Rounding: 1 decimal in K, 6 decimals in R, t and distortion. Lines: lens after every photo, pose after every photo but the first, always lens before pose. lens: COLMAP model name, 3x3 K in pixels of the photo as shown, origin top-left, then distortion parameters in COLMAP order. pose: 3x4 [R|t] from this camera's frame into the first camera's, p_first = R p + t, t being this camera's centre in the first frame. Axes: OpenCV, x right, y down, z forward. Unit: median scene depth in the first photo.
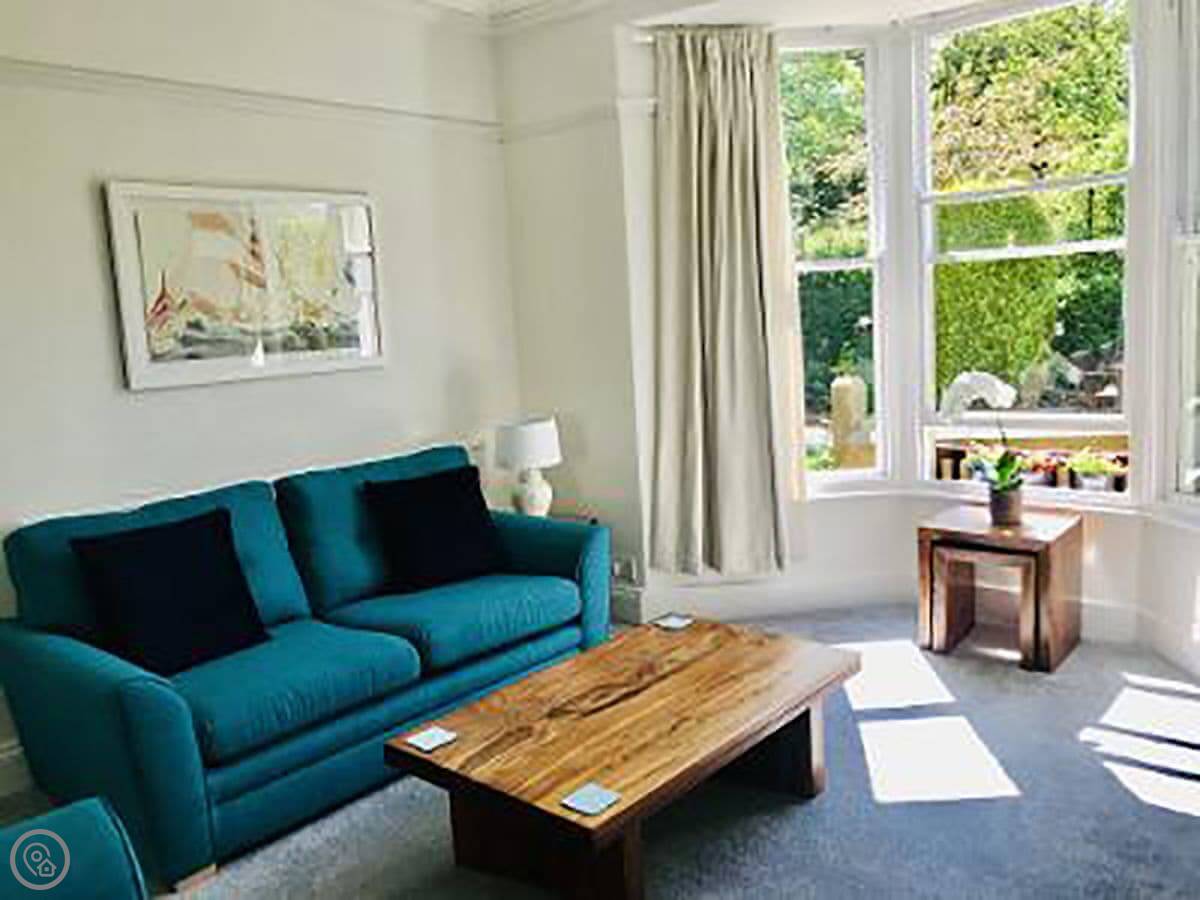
lens RADIAL K [[1062.4, 0, 600.0], [0, 1062.4, 450.0], [0, 0, 1]] dist [0.007141, 0.004464]
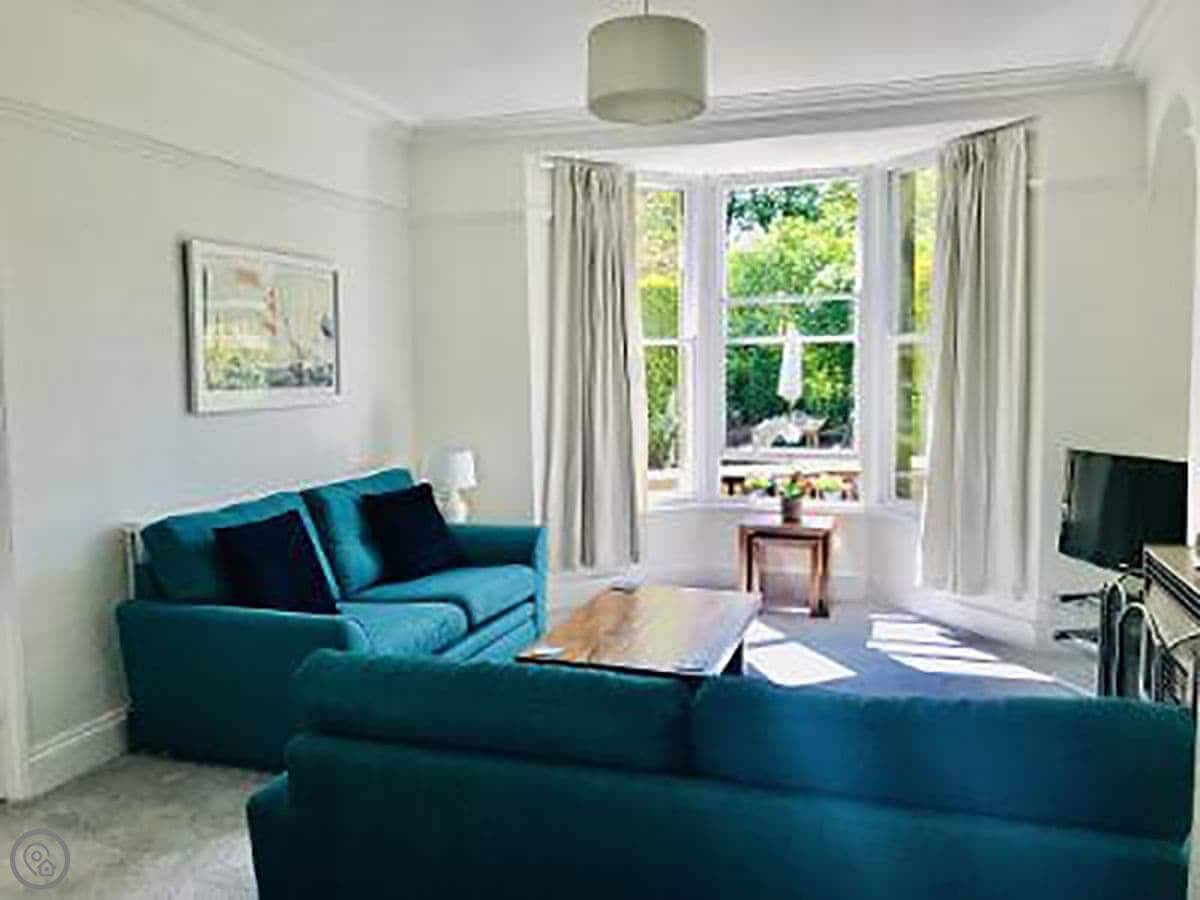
lens RADIAL K [[1061.8, 0, 653.2], [0, 1061.8, 452.3], [0, 0, 1]] dist [-0.021243, -0.000490]
pose [[0.902533, 0.007697, 0.430551, -0.425723], [0.022623, 0.997612, -0.065258, 0.066377], [-0.430026, 0.068637, 0.900204, -0.242325]]
